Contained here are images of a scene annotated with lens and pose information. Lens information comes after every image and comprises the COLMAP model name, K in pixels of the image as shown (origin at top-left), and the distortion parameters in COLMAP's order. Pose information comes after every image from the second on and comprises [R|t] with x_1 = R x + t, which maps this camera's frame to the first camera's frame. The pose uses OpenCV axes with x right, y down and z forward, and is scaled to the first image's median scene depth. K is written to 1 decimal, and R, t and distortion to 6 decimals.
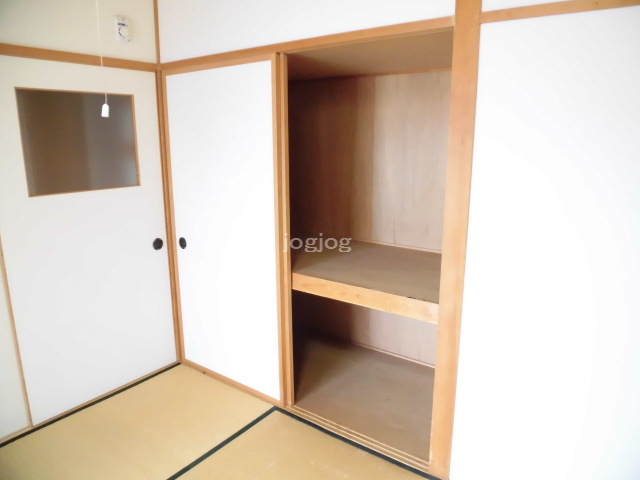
lens RADIAL K [[458.9, 0, 318.3], [0, 458.9, 240.3], [0, 0, 1]] dist [-0.039148, 0.001914]
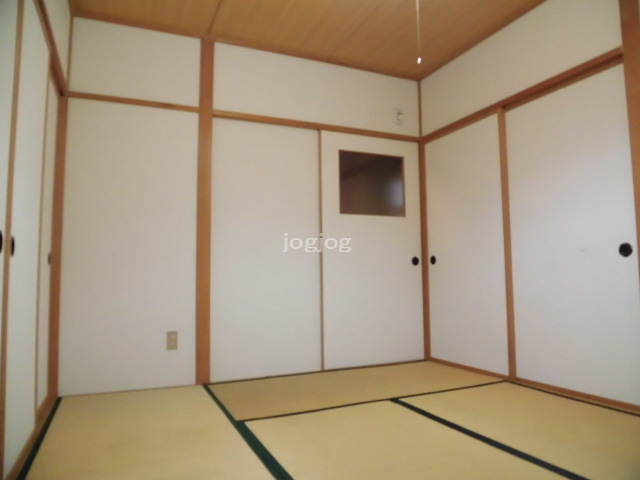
lens RADIAL K [[458.9, 0, 322.7], [0, 458.9, 240.7], [0, 0, 1]] dist [-0.039148, 0.001914]
pose [[0.863985, -0.045472, -0.501460, 0.101374], [-0.097979, 0.961694, -0.256018, 0.343465], [0.493893, 0.270328, 0.826434, -0.291058]]
